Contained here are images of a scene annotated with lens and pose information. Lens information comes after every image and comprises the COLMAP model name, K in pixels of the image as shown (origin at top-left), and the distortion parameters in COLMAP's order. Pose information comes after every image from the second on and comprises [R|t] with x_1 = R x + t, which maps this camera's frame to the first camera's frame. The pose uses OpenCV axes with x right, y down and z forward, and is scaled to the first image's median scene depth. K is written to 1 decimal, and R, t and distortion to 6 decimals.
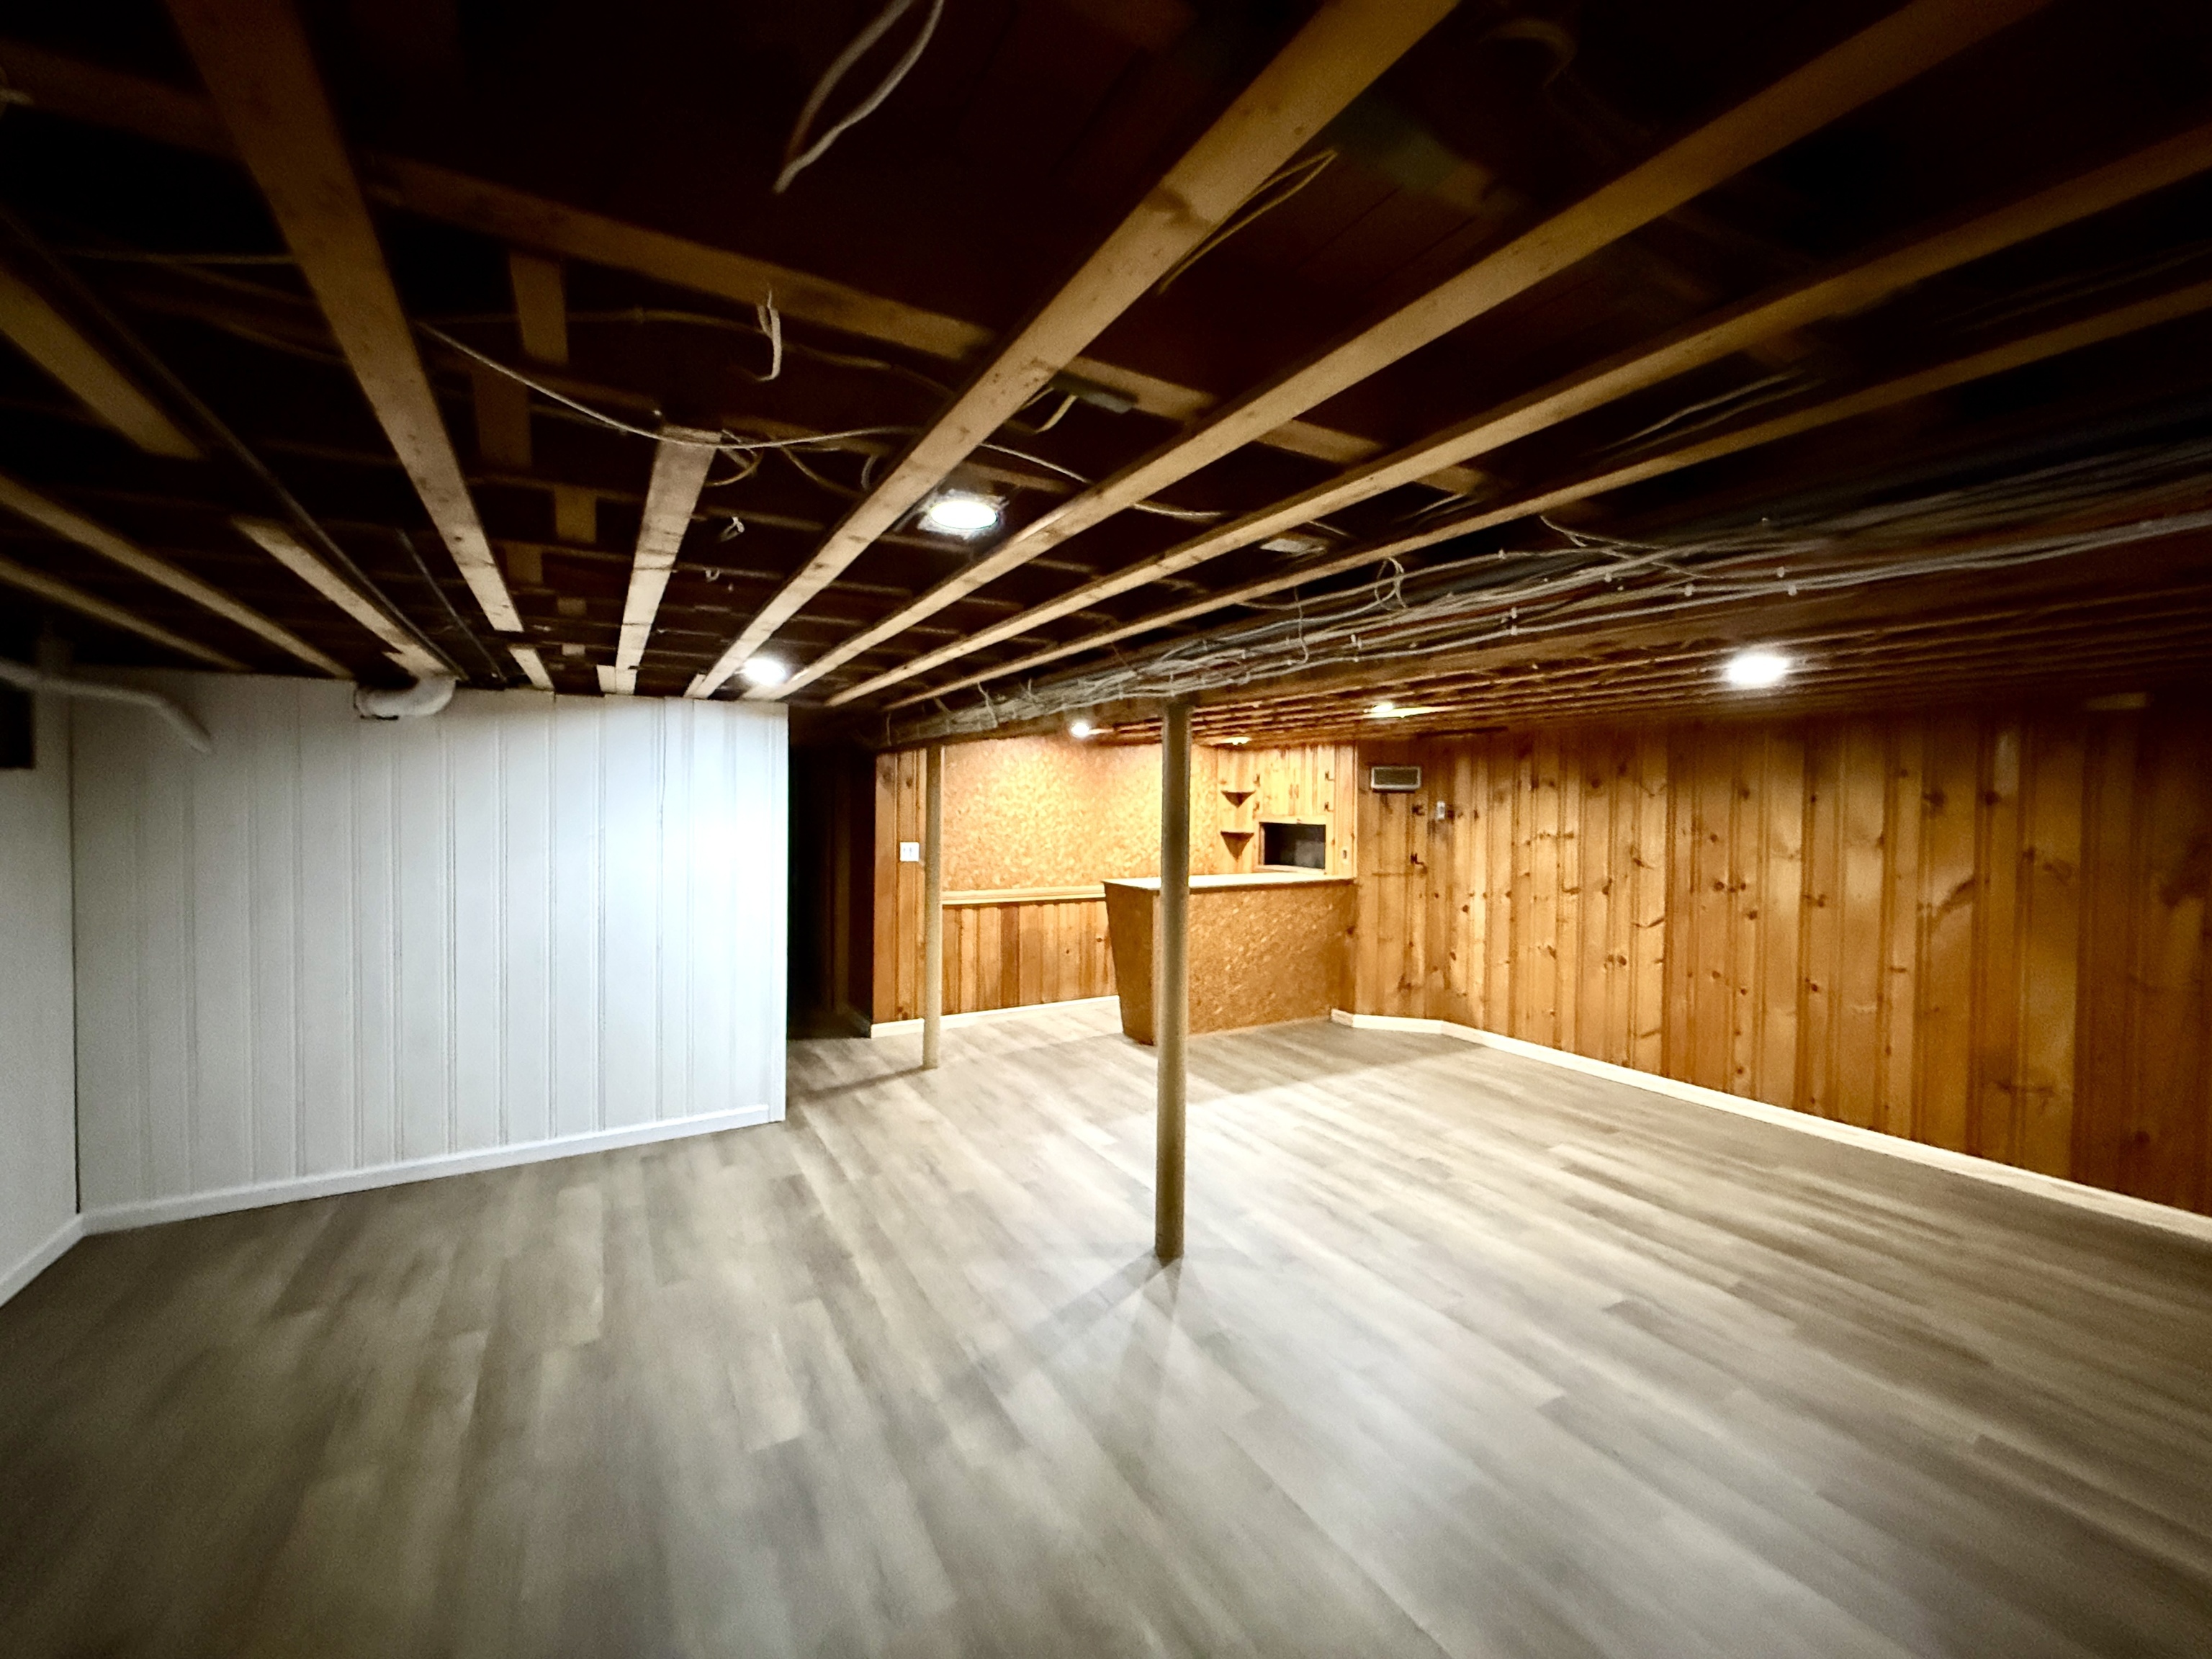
lens RADIAL K [[887.3, 0, 1097.2], [0, 887.3, 823.8], [0, 0, 1]] dist [0.005102, -0.000518]
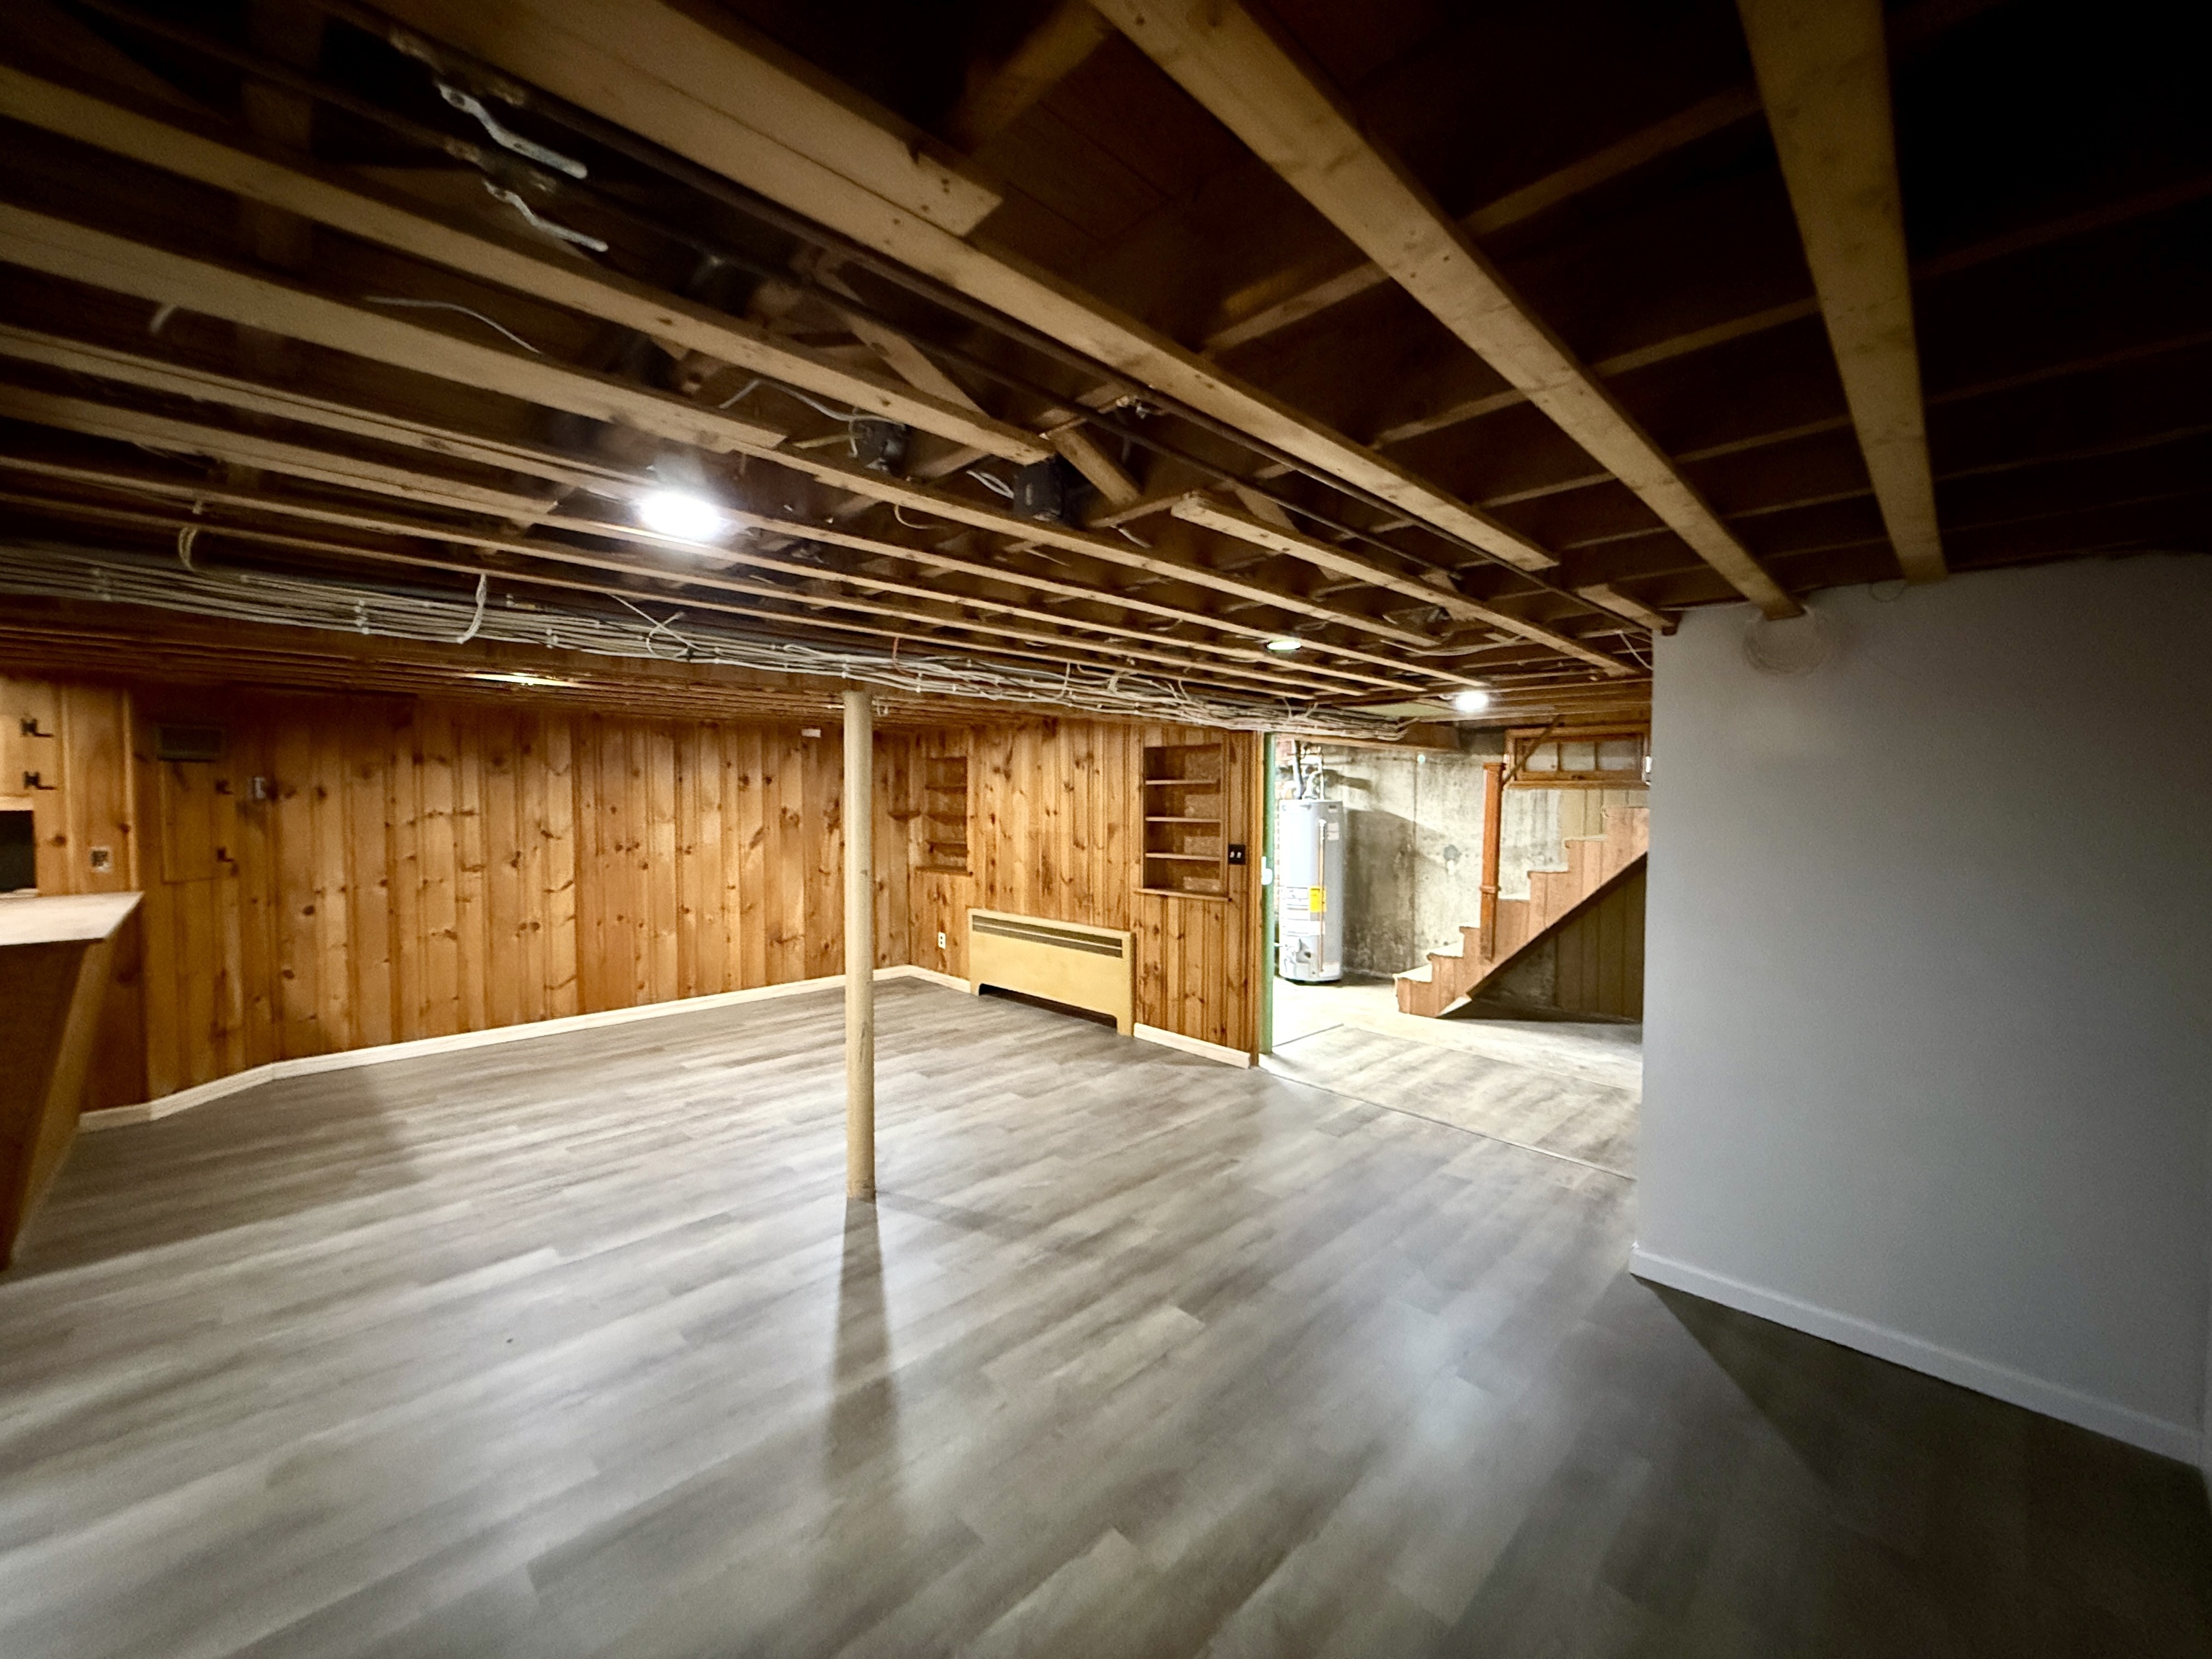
lens RADIAL K [[887.3, 0, 1097.2], [0, 887.3, 823.8], [0, 0, 1]] dist [0.005102, -0.000518]
pose [[-0.257726, -0.040983, 0.965348, -0.651782], [0.013013, 0.998862, 0.045881, -0.011766], [-0.966130, 0.024387, -0.256900, 0.628799]]
